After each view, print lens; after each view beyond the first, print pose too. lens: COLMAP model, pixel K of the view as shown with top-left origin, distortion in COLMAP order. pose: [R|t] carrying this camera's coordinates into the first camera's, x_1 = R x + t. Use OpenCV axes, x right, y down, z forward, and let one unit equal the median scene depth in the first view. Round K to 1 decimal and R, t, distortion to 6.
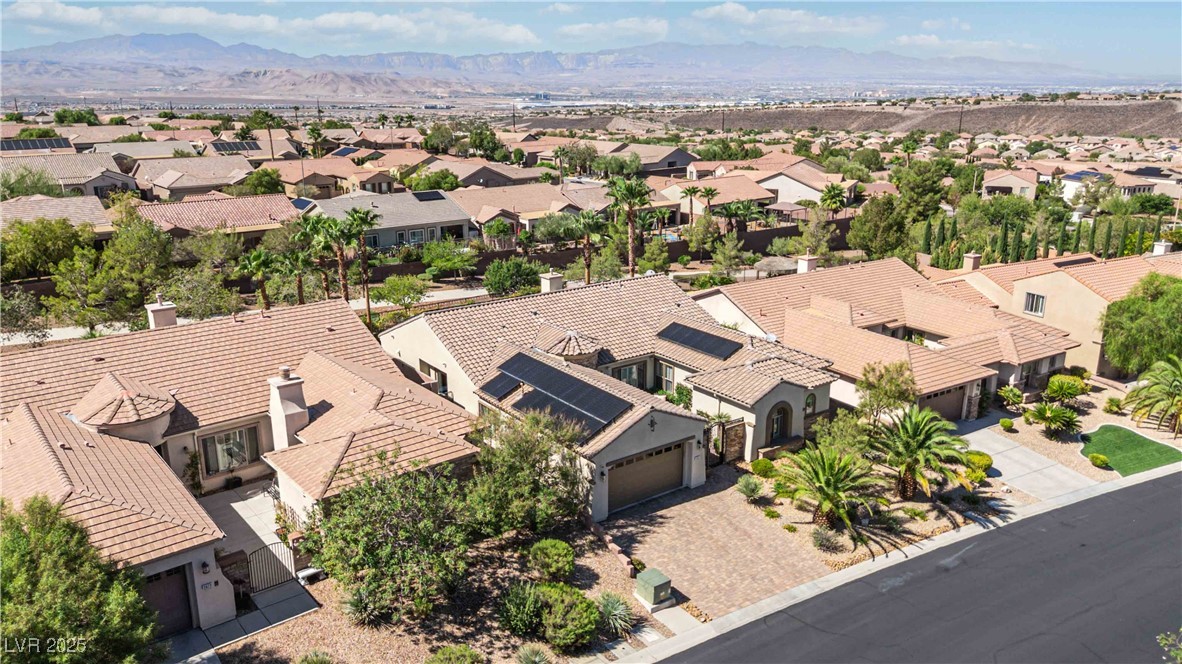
lens RADIAL K [[874.6, 0, 591.0], [0, 874.6, 332.0], [0, 0, 1]] dist [0.074990, -0.079288]
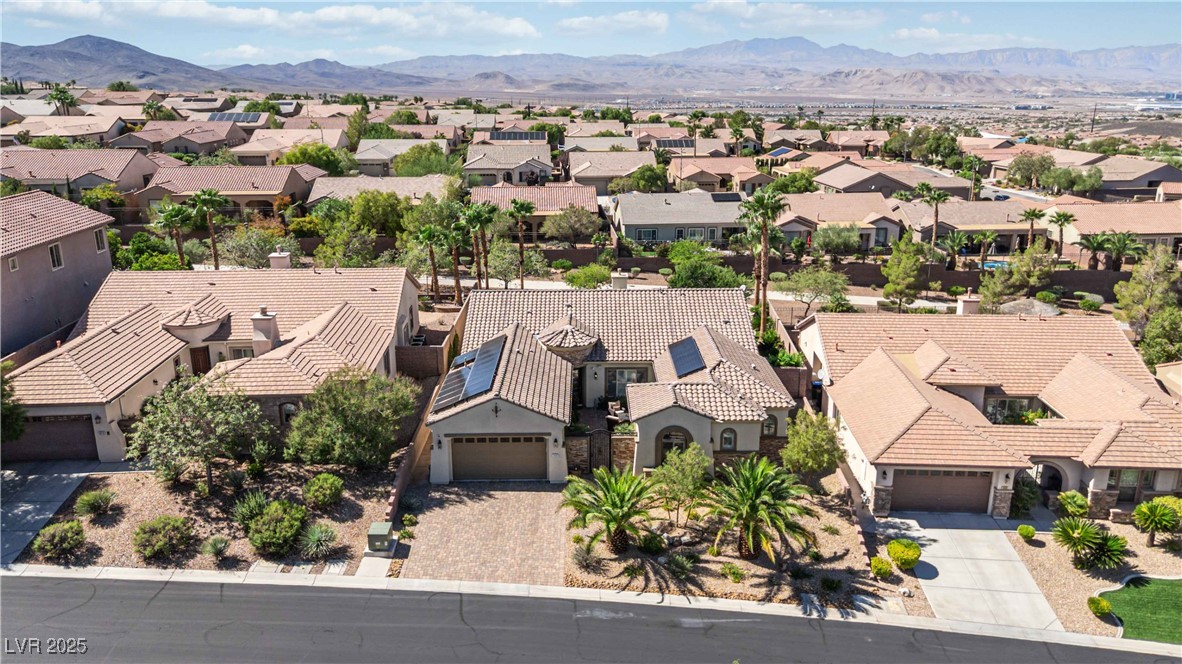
lens RADIAL K [[885.3, 0, 586.8], [0, 885.3, 320.8], [0, 0, 1]] dist [0.062606, -0.068990]
pose [[0.810702, 0.155216, -0.564509, 0.183340], [-0.162823, 0.985951, 0.037261, -0.015157], [0.562362, 0.061708, 0.824585, 0.036252]]
